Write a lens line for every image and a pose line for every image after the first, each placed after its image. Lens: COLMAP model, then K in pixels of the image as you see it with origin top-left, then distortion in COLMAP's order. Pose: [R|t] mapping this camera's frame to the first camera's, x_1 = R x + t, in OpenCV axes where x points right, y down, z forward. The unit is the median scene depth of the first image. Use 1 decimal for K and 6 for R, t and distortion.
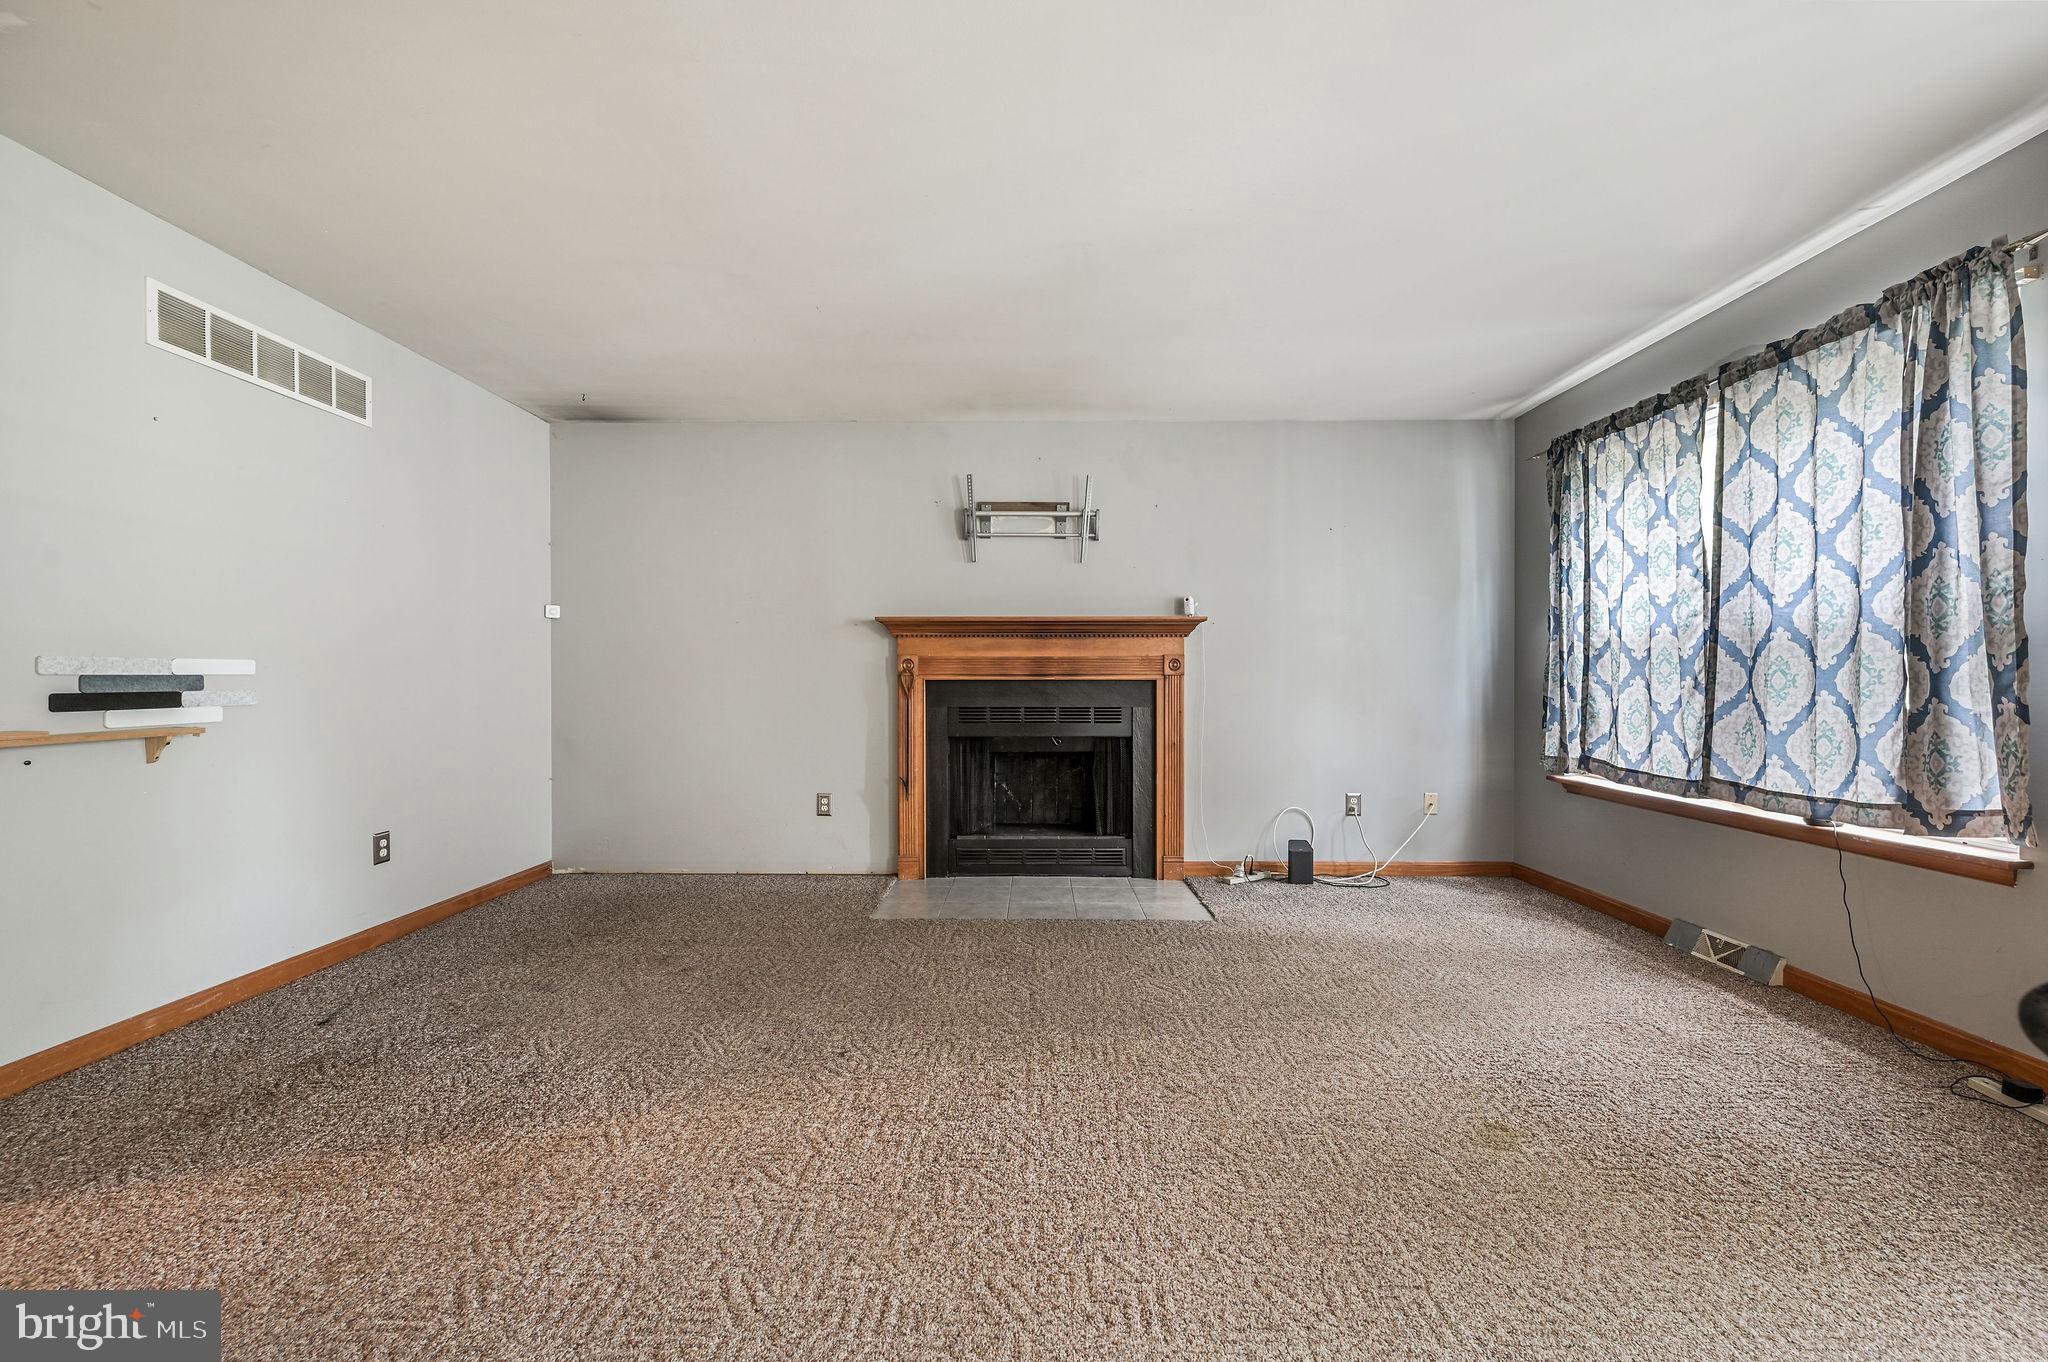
lens RADIAL K [[808.2, 0, 1028.9], [0, 808.2, 679.3], [0, 0, 1]] dist [-0.000640, -0.000009]
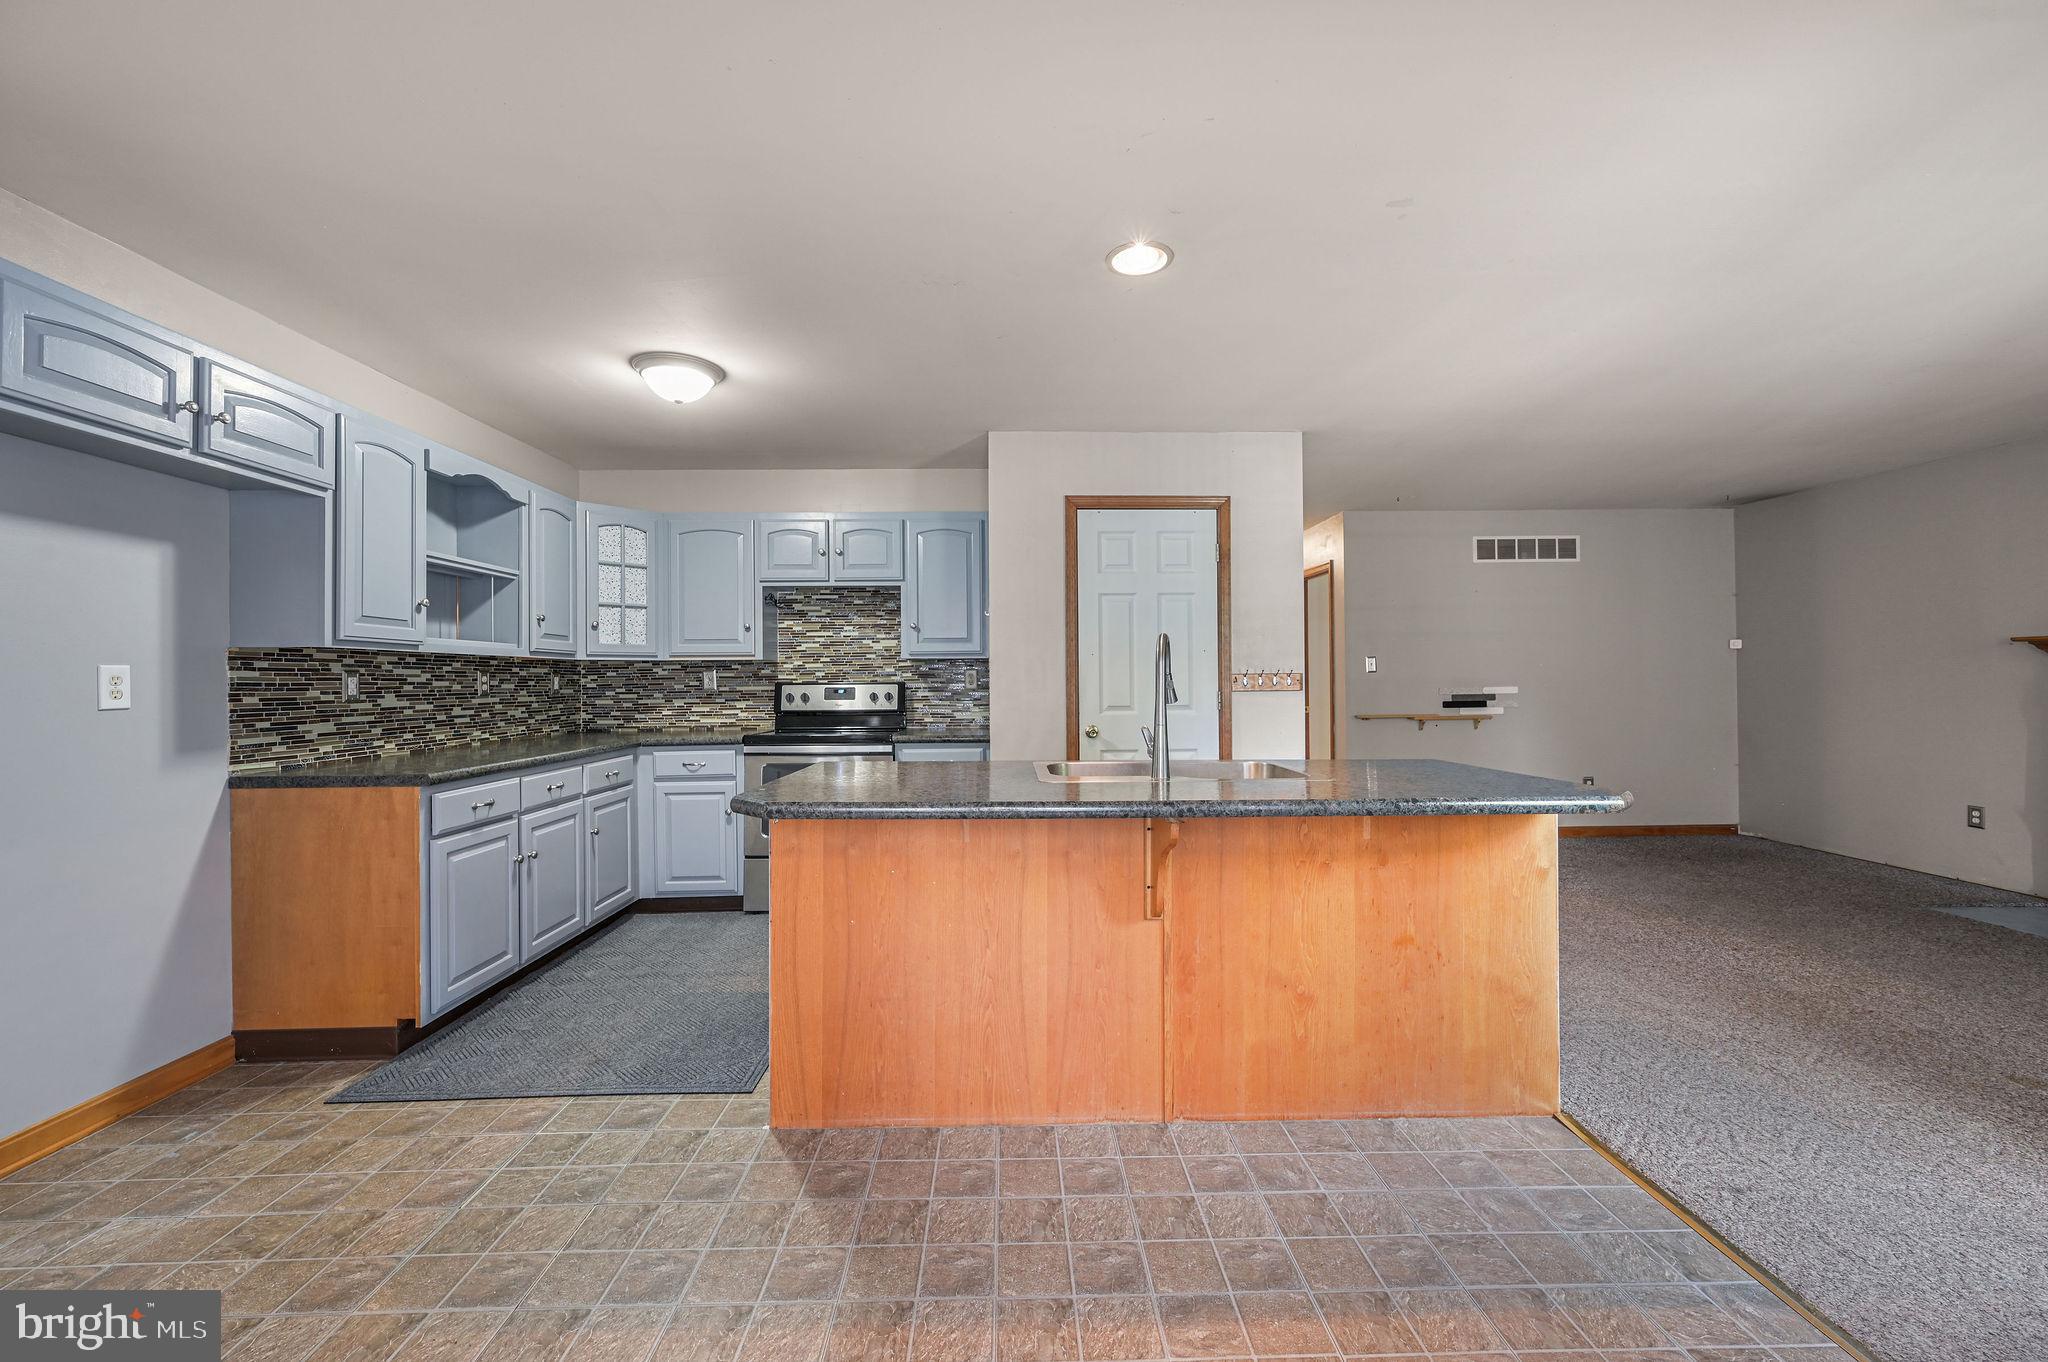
lens RADIAL K [[808.2, 0, 1021.6], [0, 808.2, 672.2], [0, 0, 1]] dist [-0.000640, -0.000009]
pose [[0.023321, -0.010425, -0.999674, 0.924938], [0.009604, 0.999902, -0.010203, -0.040628], [0.999682, -0.009363, 0.023419, -0.313110]]
